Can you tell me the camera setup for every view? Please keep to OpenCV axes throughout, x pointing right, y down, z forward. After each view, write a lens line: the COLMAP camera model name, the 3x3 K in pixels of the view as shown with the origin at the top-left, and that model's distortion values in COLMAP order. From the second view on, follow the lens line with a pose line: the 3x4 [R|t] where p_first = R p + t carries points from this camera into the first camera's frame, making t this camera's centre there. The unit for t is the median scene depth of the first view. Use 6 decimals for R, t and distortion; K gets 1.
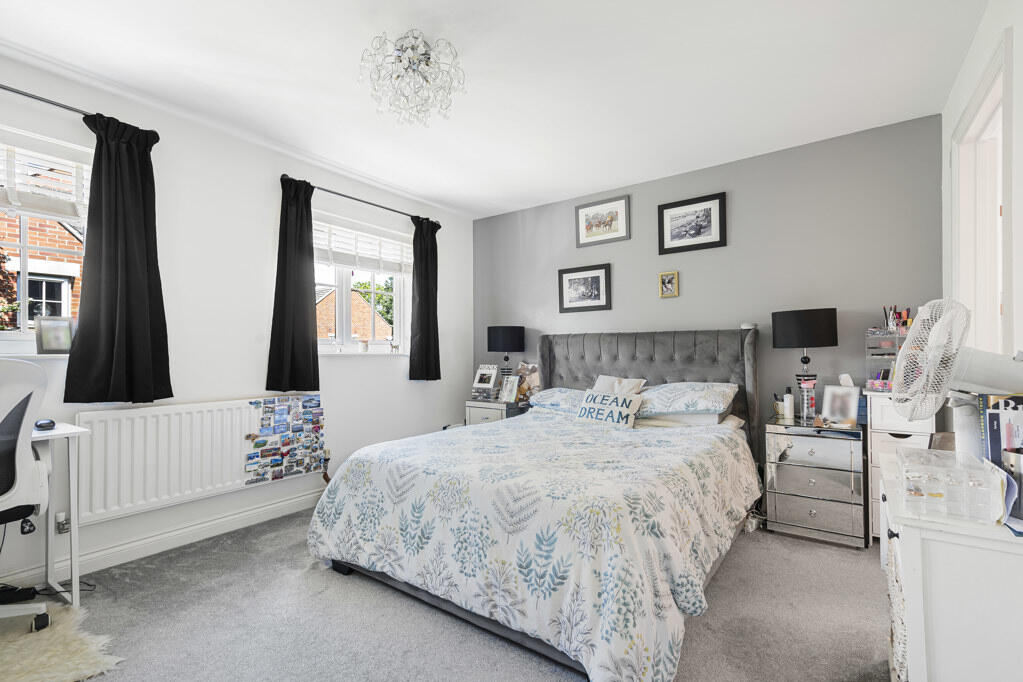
lens RADIAL K [[467.5, 0, 510.8], [0, 467.5, 344.0], [0, 0, 1]] dist [-0.001878, 0.003492]
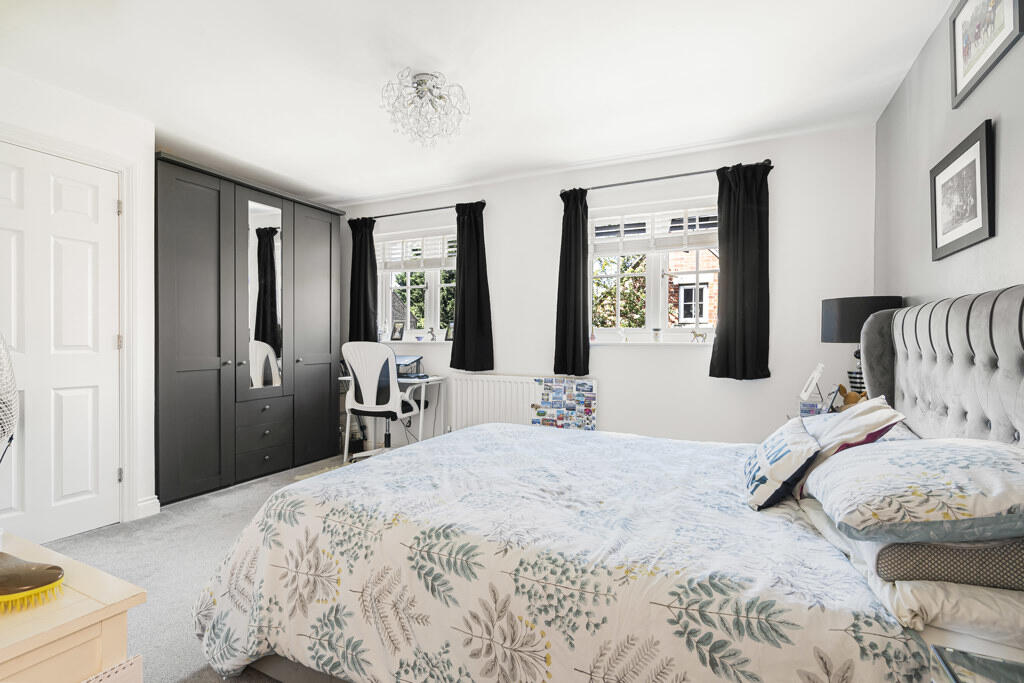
lens RADIAL K [[467.9, 0, 513.3], [0, 467.9, 341.0], [0, 0, 1]] dist [-0.001878, 0.003492]
pose [[0.178332, 0.004033, -0.983962, 0.641533], [0.010909, 0.999922, 0.006076, 0.008668], [0.983910, -0.011818, 0.178275, 0.647426]]
